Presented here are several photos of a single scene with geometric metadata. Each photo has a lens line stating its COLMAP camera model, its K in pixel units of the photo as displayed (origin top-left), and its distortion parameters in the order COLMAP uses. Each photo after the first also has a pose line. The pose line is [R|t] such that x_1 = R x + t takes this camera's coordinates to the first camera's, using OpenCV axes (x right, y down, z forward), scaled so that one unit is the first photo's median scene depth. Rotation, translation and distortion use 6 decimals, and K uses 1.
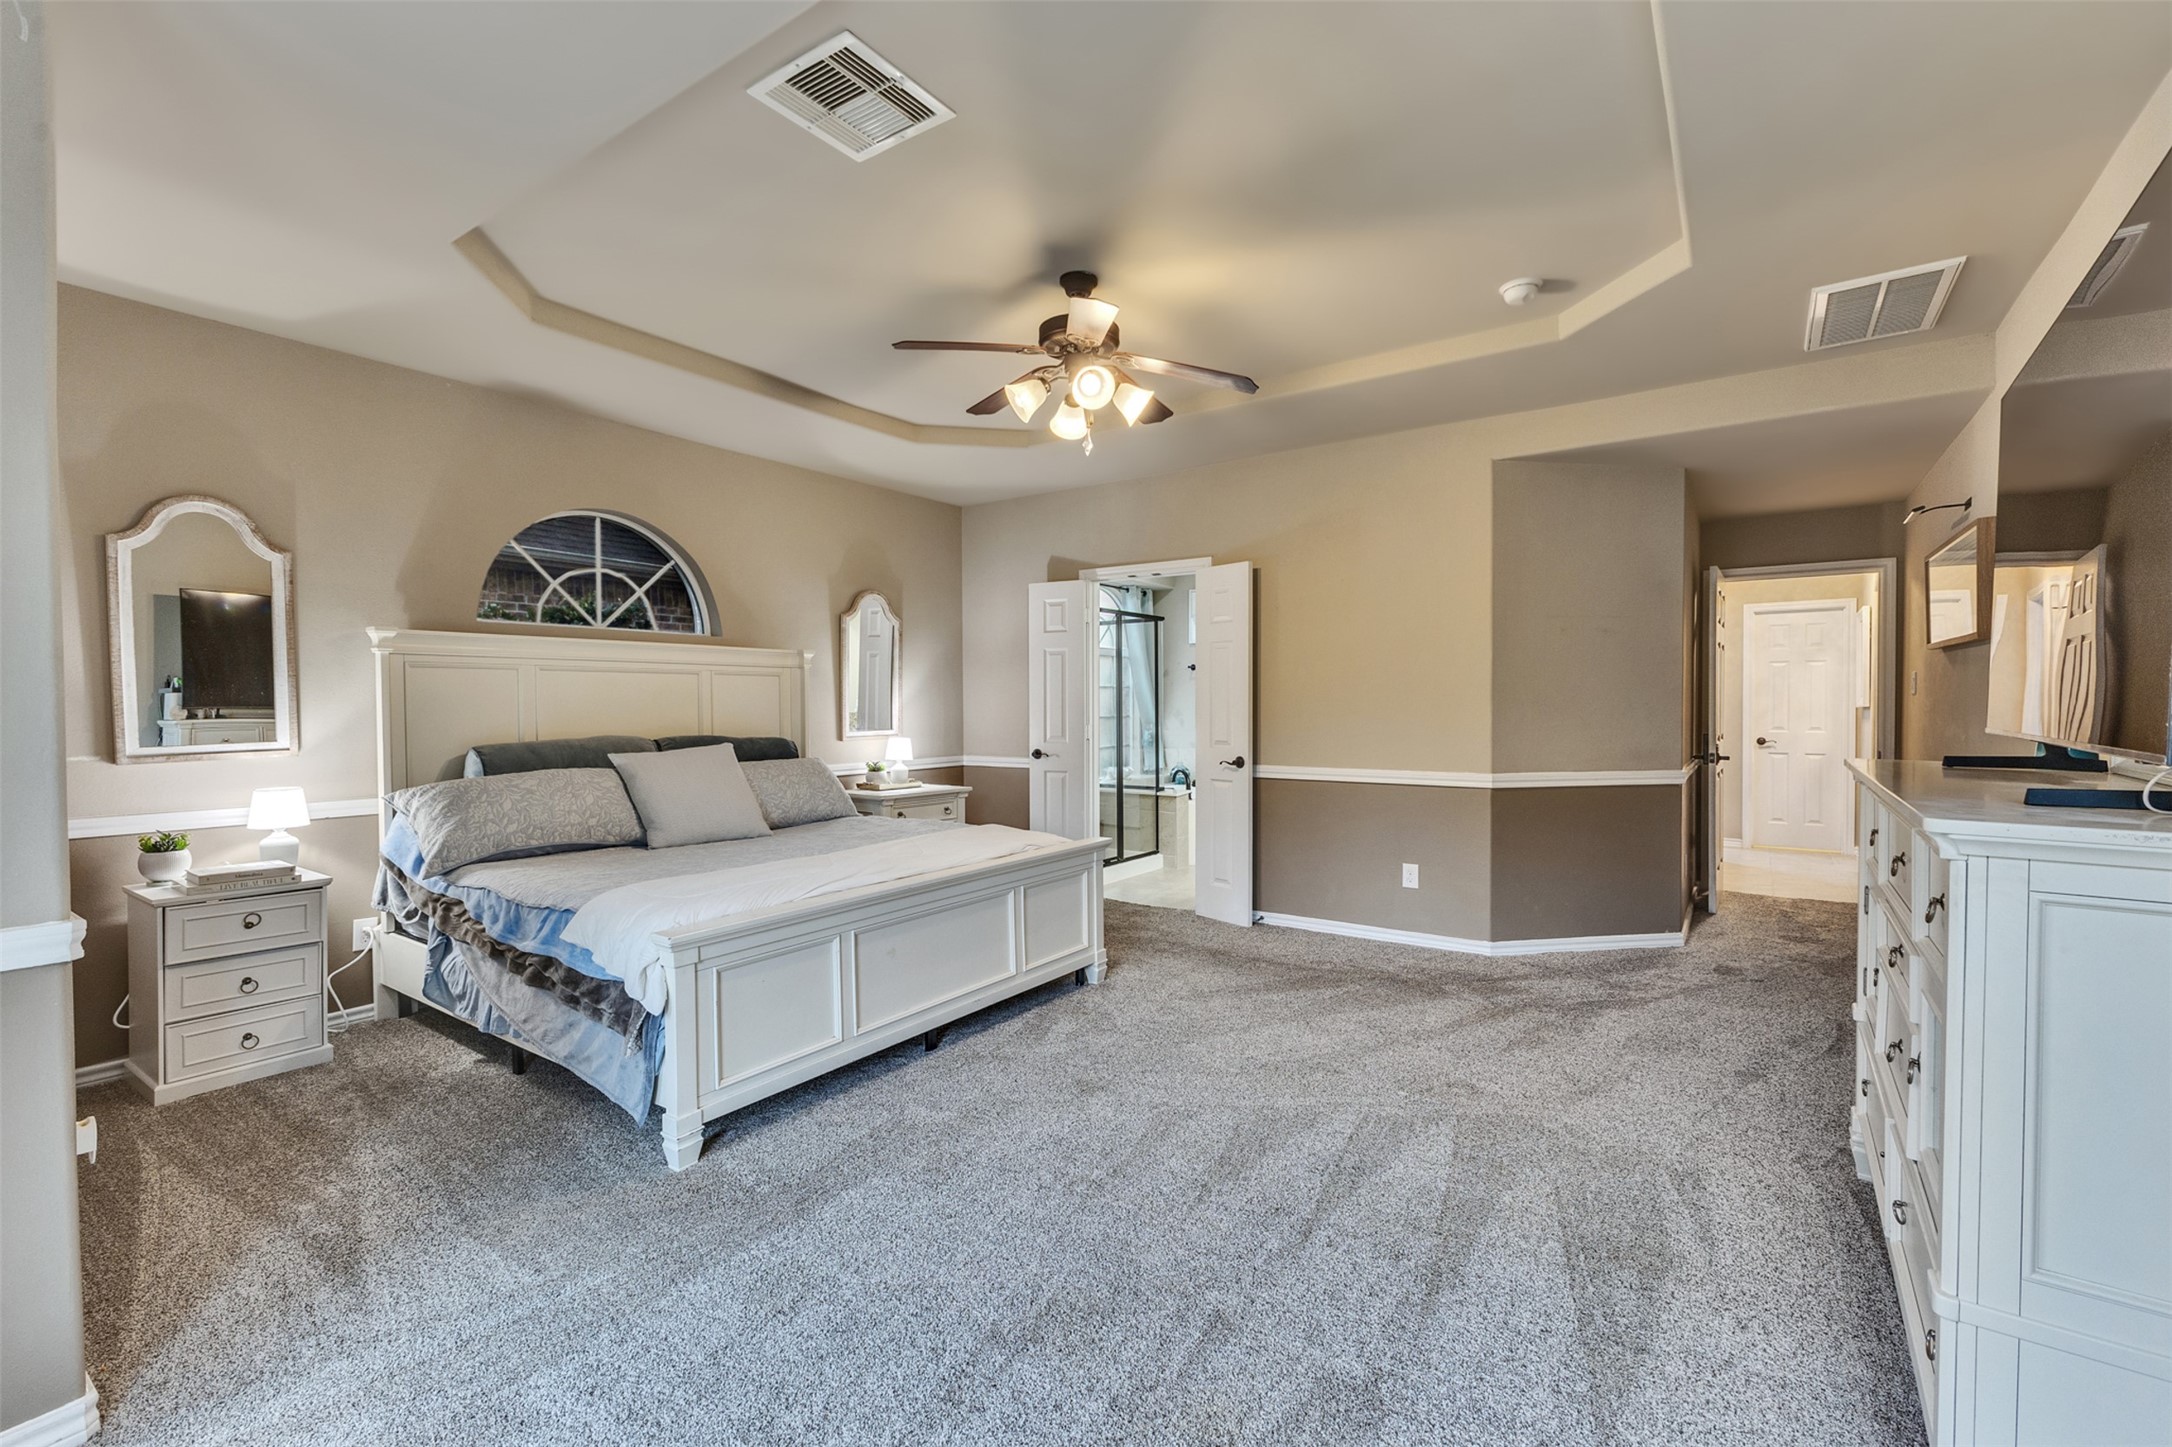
lens RADIAL K [[934.0, 0, 1085.6], [0, 934.0, 717.4], [0, 0, 1]] dist [0.013040, -0.000686]
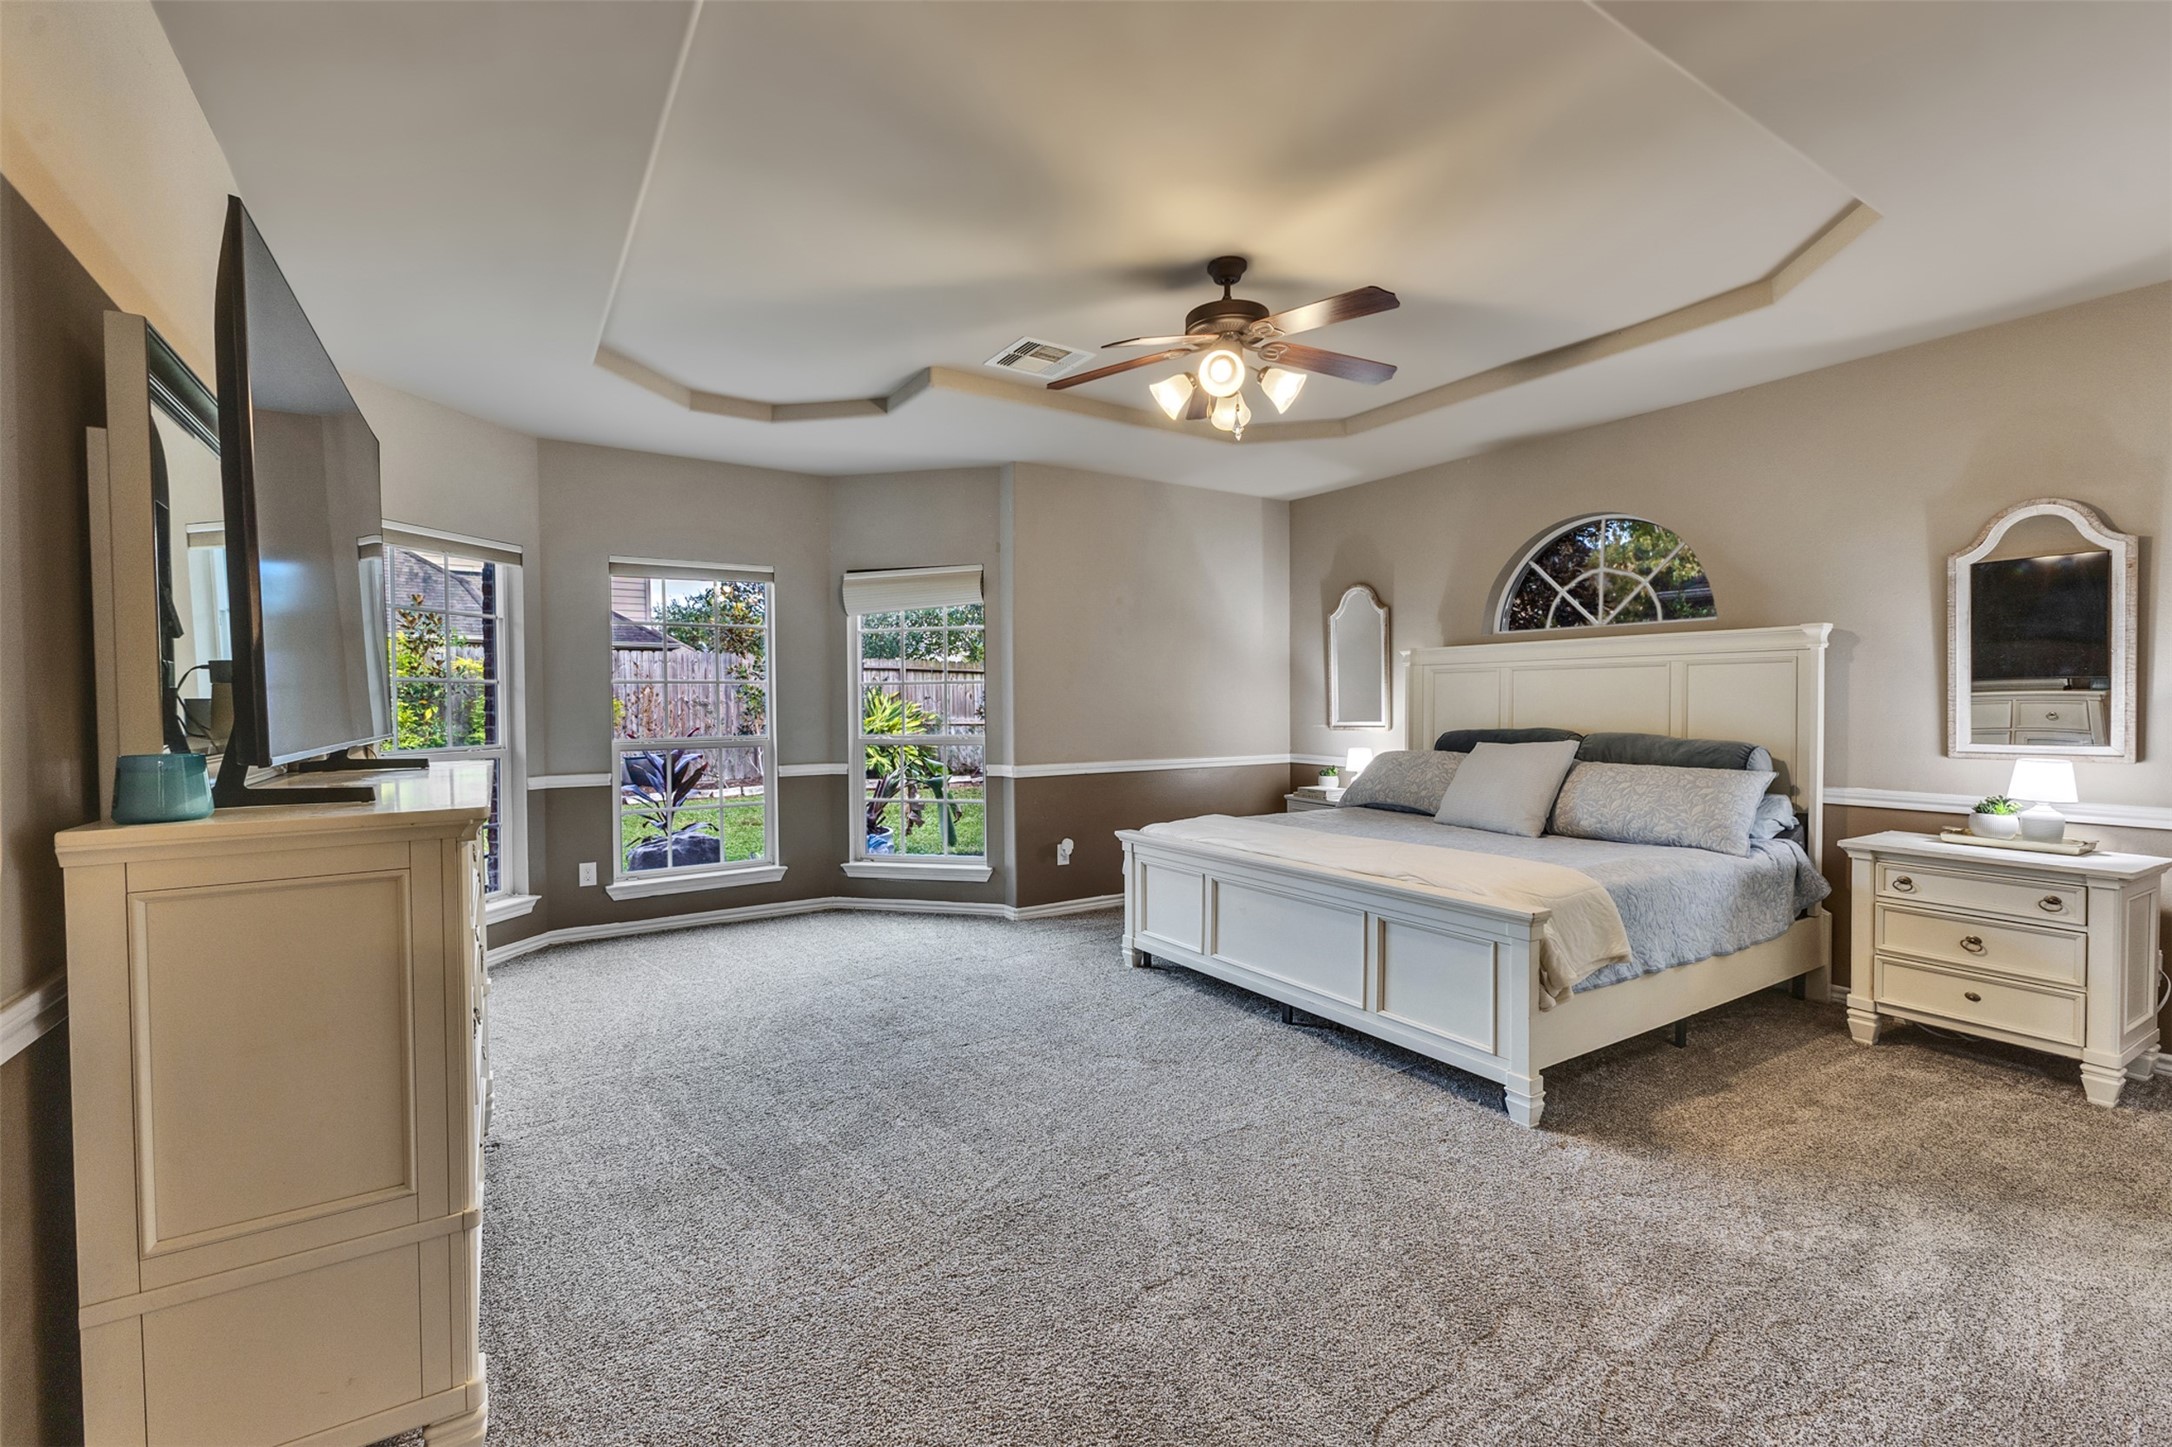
lens RADIAL K [[934.0, 0, 1085.6], [0, 934.0, 717.4], [0, 0, 1]] dist [0.013040, -0.000686]
pose [[-0.378291, 0.012958, -0.925596, 0.698735], [-0.014502, 0.999696, 0.019922, -0.007188], [0.925573, 0.020960, -0.377988, 0.918663]]
